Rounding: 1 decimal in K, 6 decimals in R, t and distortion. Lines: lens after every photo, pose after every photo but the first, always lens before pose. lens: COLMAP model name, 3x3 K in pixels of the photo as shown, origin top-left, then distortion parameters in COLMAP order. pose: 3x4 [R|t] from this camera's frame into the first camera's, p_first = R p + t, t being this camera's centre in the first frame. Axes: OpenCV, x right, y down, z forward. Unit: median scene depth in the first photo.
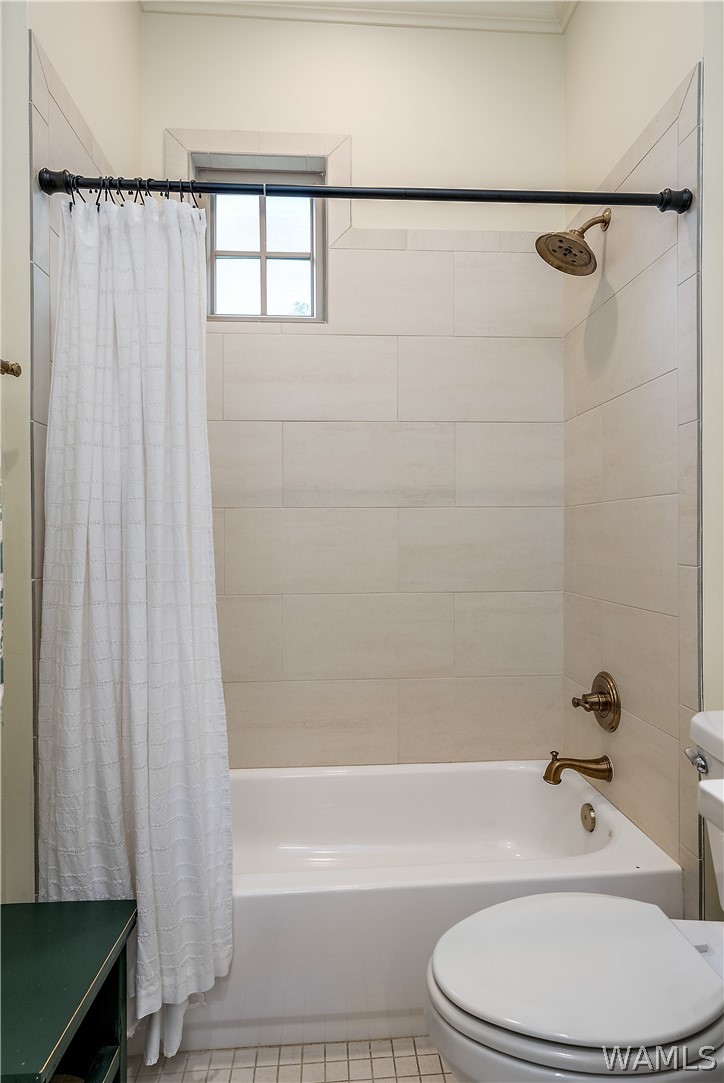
lens RADIAL K [[668.6, 0, 362.0], [0, 668.6, 541.5], [0, 0, 1]] dist [0.004260, 0.000404]
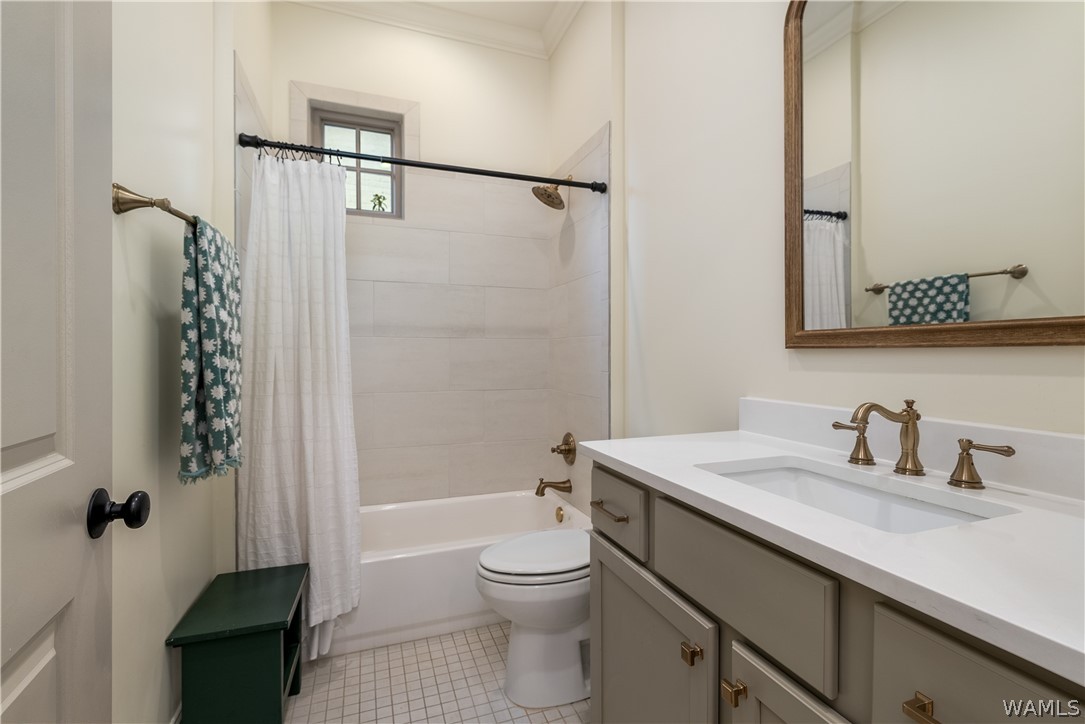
lens RADIAL K [[474.9, 0, 542.5], [0, 474.9, 362.0], [0, 0, 1]] dist [0.000408, -0.000083]
pose [[0.963884, 0.002436, 0.266311, -0.068409], [-0.003470, 0.999988, 0.003409, 0.003604], [-0.266299, -0.004210, 0.963881, -0.324843]]
